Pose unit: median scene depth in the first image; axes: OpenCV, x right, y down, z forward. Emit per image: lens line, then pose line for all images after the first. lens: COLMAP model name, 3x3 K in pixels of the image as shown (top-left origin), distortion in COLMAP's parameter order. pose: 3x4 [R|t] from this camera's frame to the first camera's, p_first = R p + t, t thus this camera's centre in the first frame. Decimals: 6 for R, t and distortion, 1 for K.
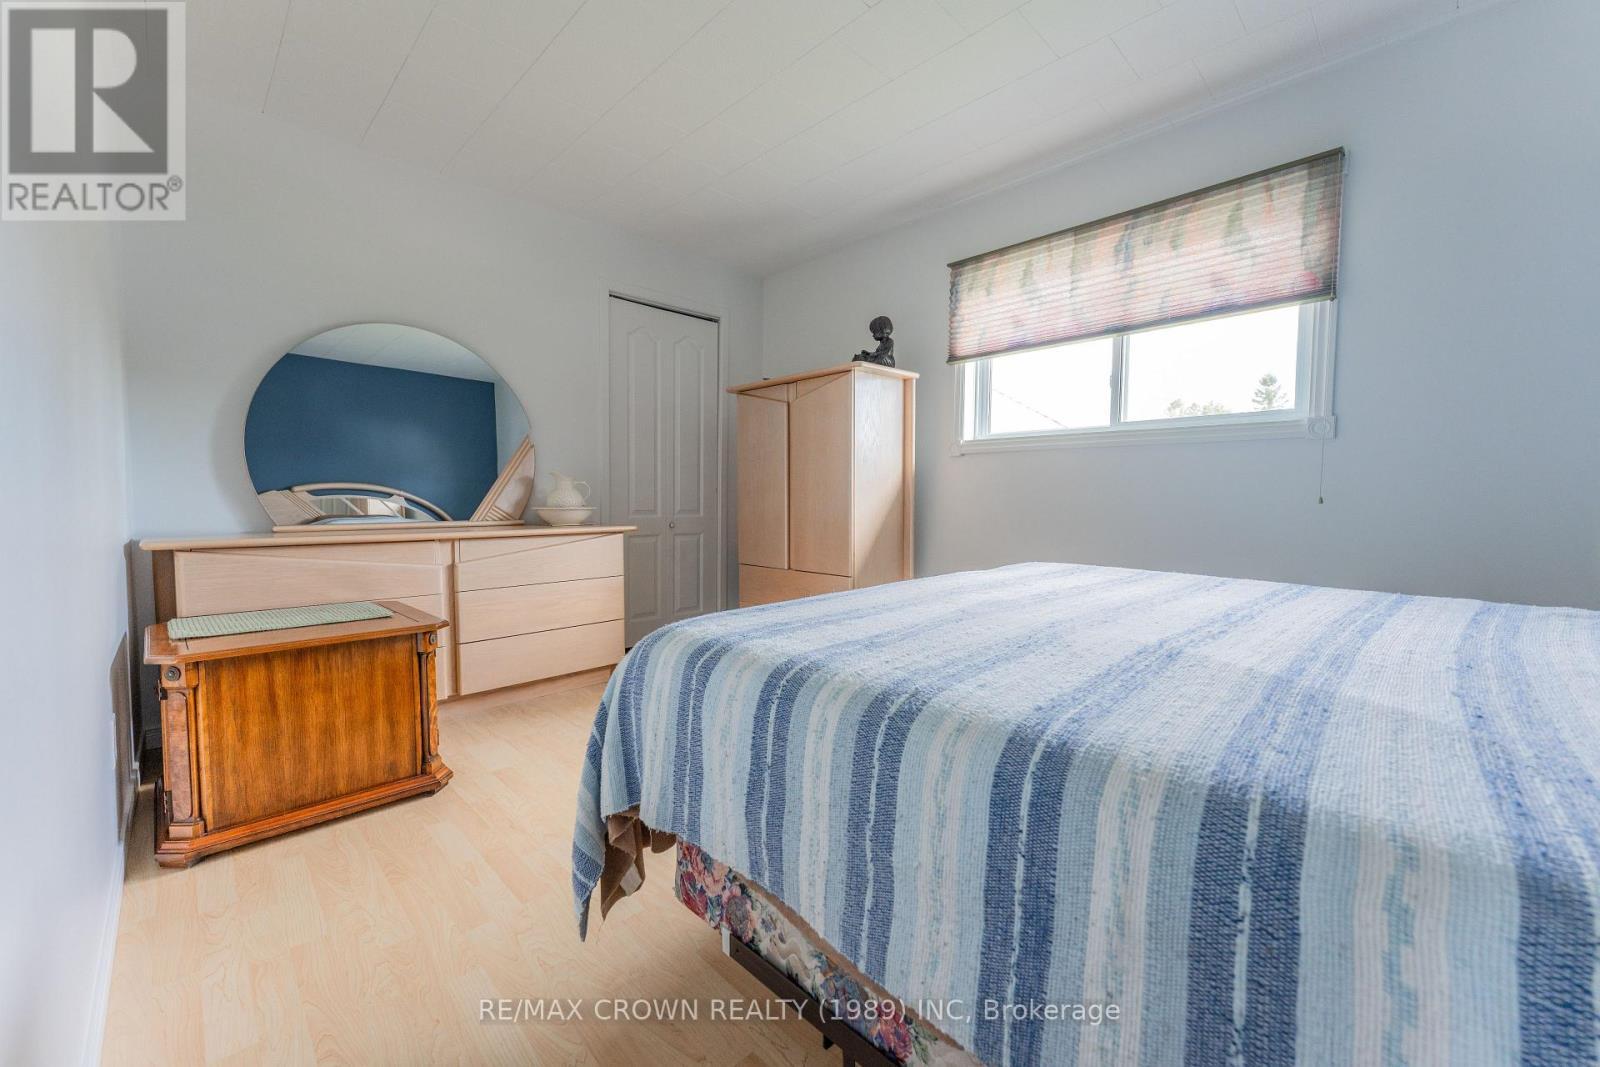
lens RADIAL K [[634.9, 0, 795.3], [0, 634.9, 533.3], [0, 0, 1]] dist [0.000492, -0.000299]
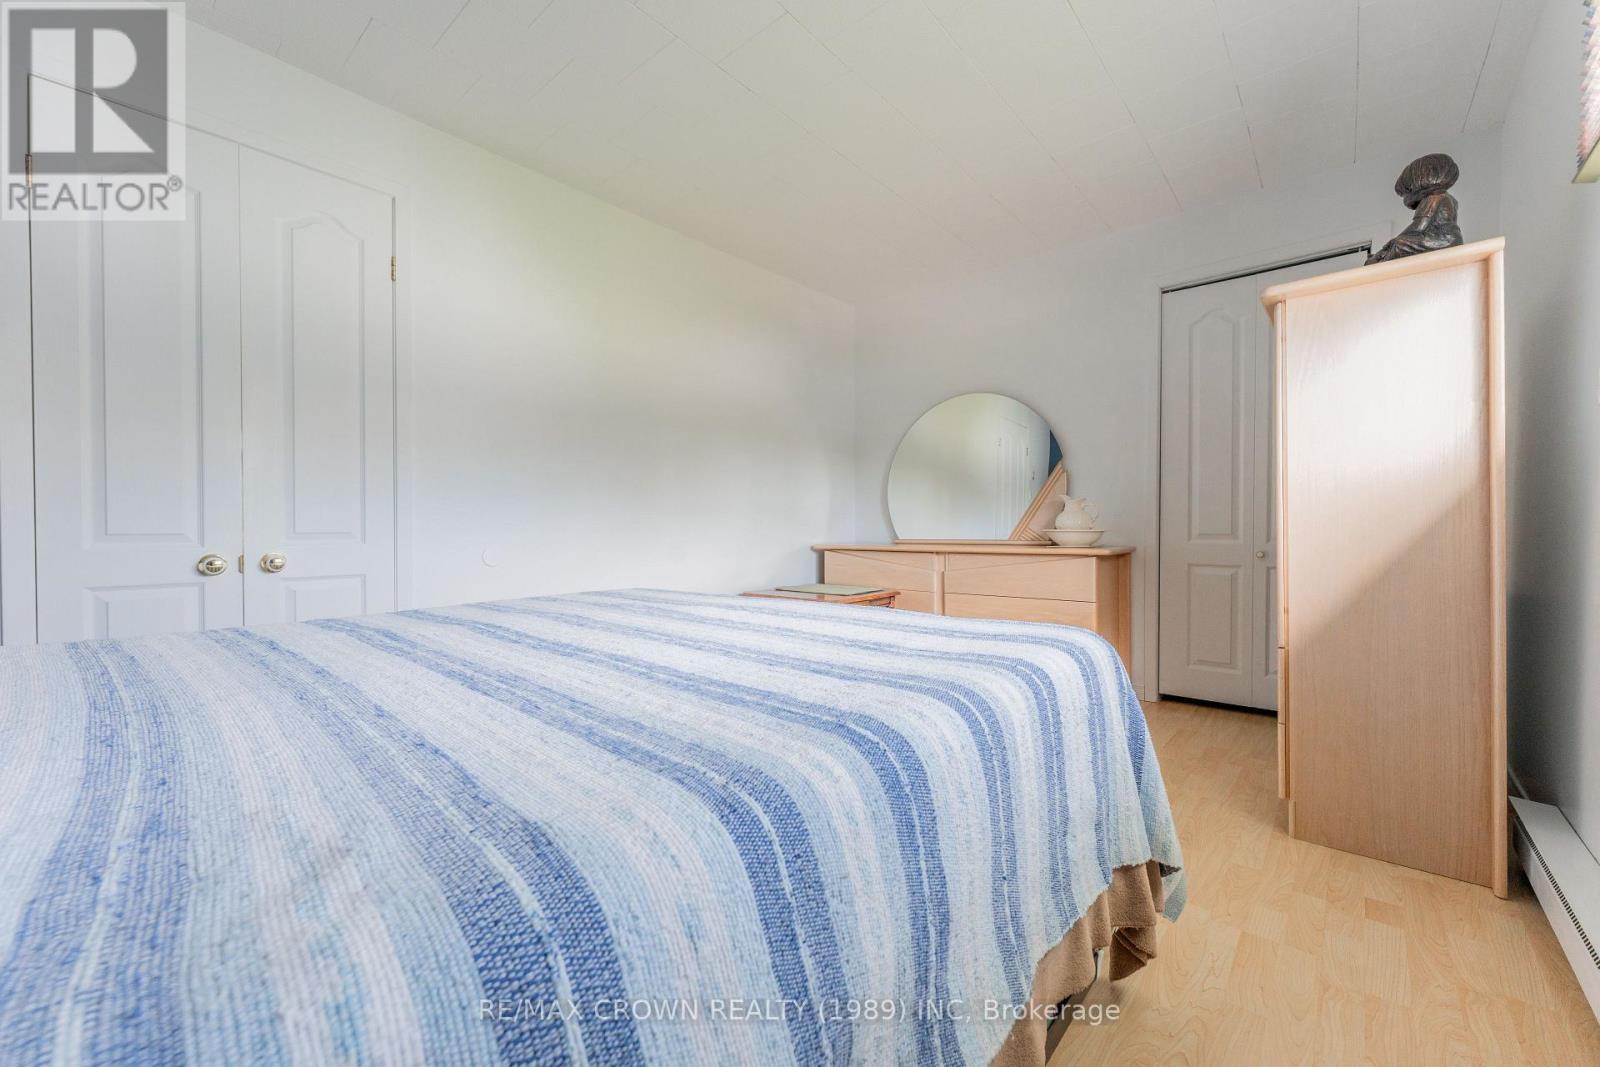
lens RADIAL K [[634.9, 0, 795.3], [0, 634.9, 533.3], [0, 0, 1]] dist [0.000492, -0.000299]
pose [[0.062315, 0.006616, -0.998035, 0.617286], [-0.046972, 0.998889, 0.003689, -0.017075], [0.996951, 0.046650, 0.062557, 0.473578]]
